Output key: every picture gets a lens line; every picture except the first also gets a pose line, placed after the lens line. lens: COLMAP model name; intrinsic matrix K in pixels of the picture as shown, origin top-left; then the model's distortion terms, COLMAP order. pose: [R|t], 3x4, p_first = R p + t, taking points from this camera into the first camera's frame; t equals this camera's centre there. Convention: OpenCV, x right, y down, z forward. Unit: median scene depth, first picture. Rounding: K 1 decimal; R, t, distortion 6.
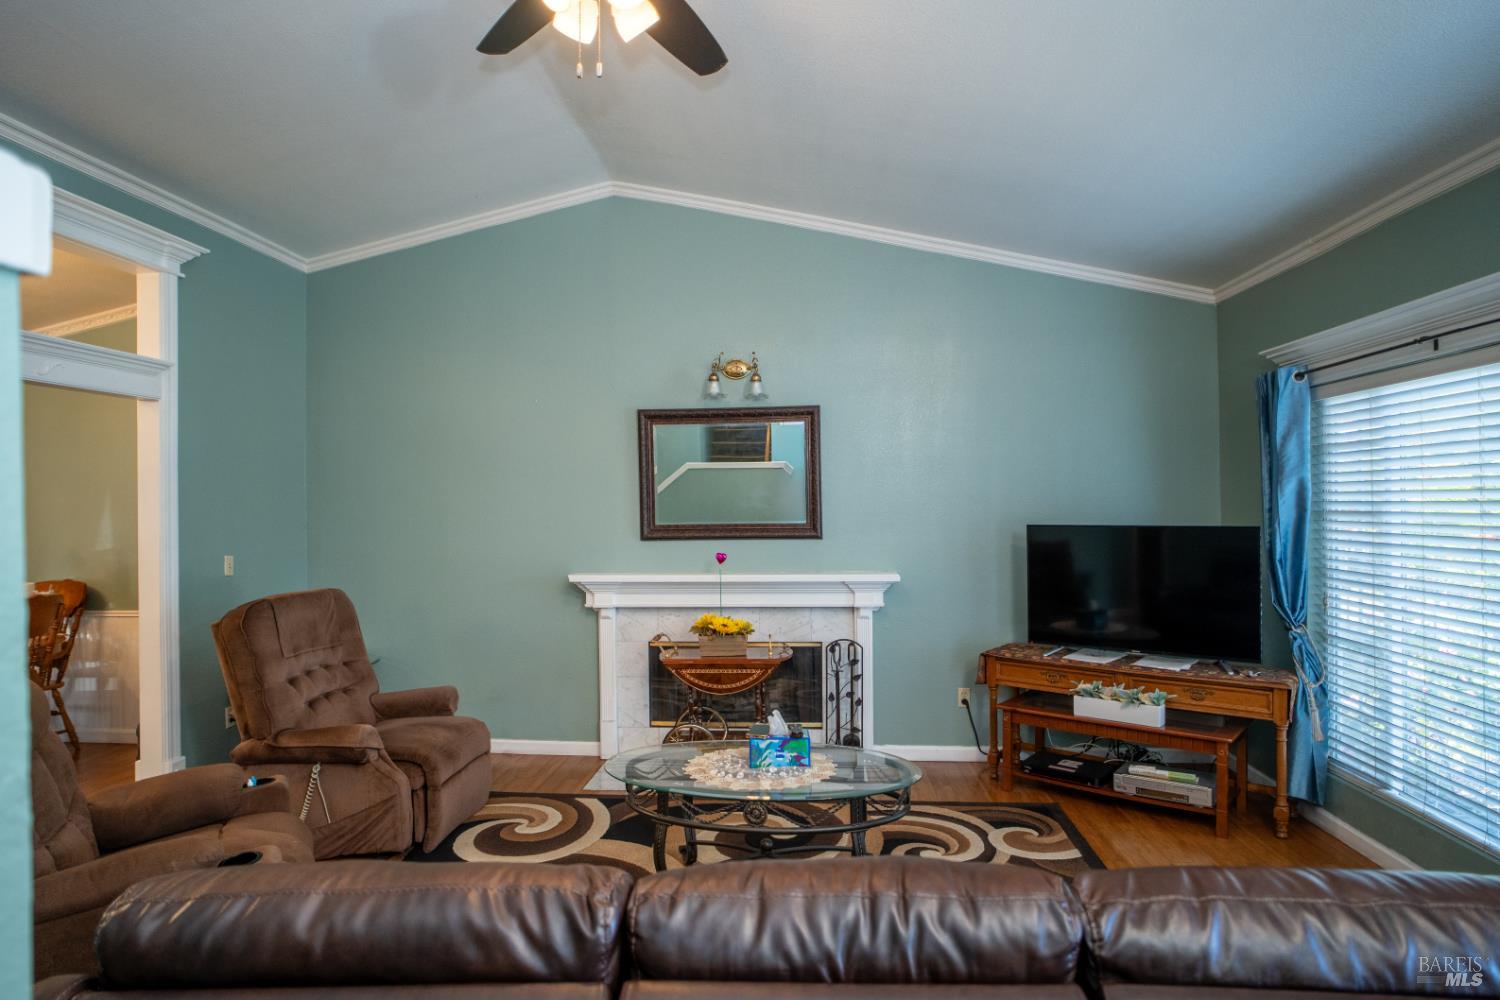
lens RADIAL K [[790.0, 0, 751.7], [0, 790.0, 518.8], [0, 0, 1]] dist [-0.039798, 0.000120]
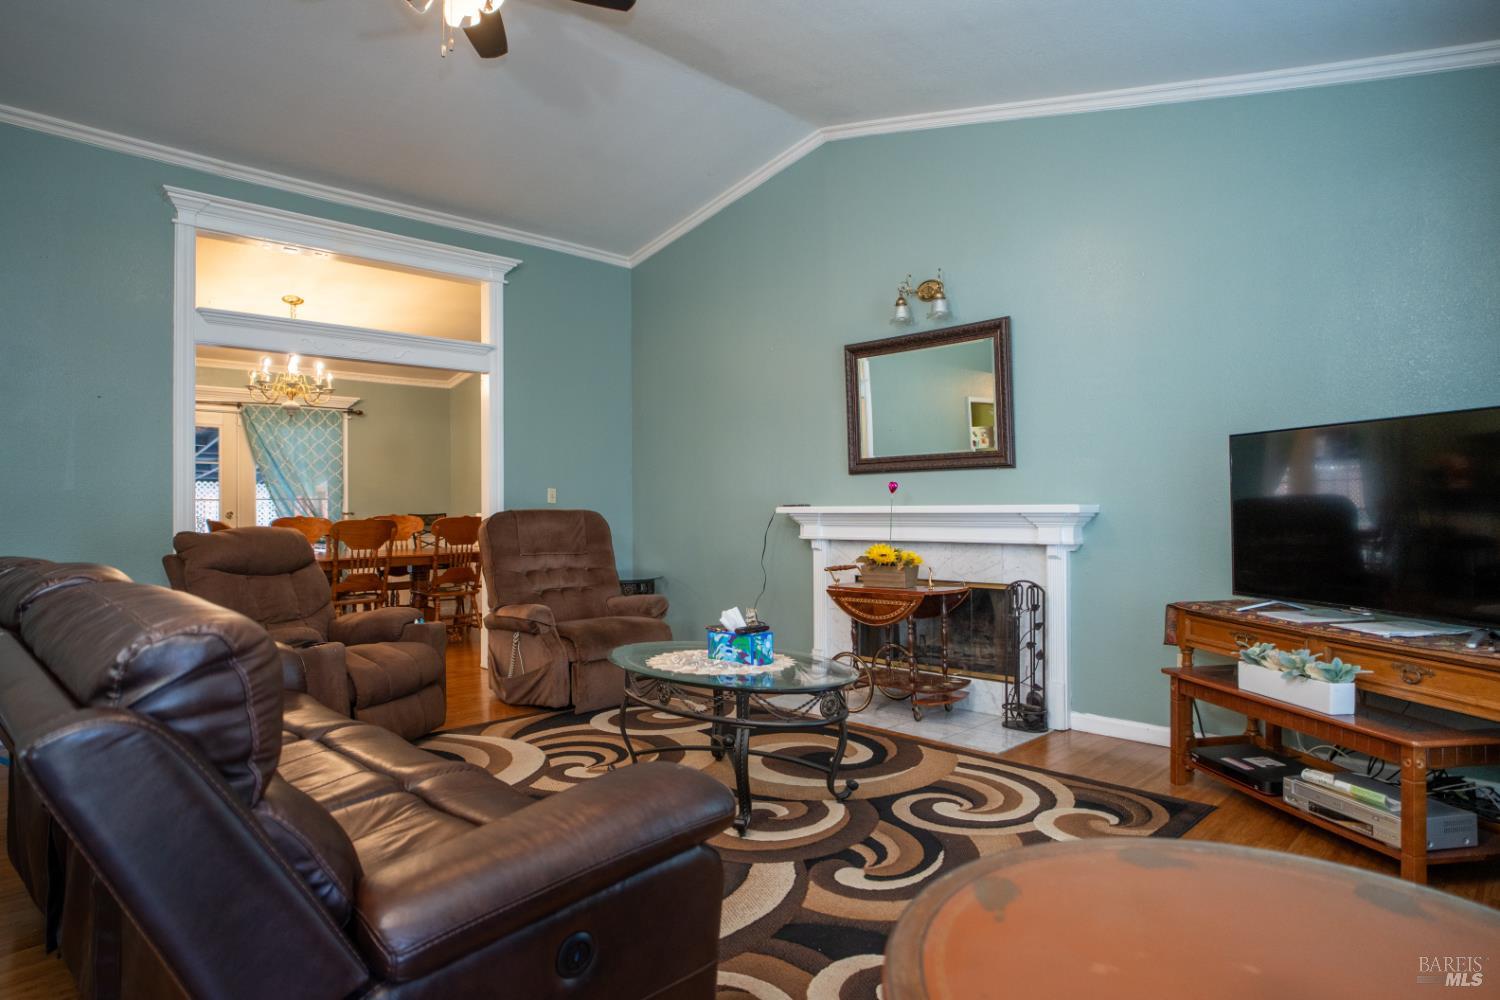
lens RADIAL K [[797.2, 0, 735.3], [0, 797.2, 497.0], [0, 0, 1]] dist [-0.051080, 0.026055]
pose [[0.786535, 0.000218, -0.617546, 0.426527], [-0.001916, 0.999996, -0.002088, 0.066530], [0.617543, 0.002825, 0.786532, 0.125272]]
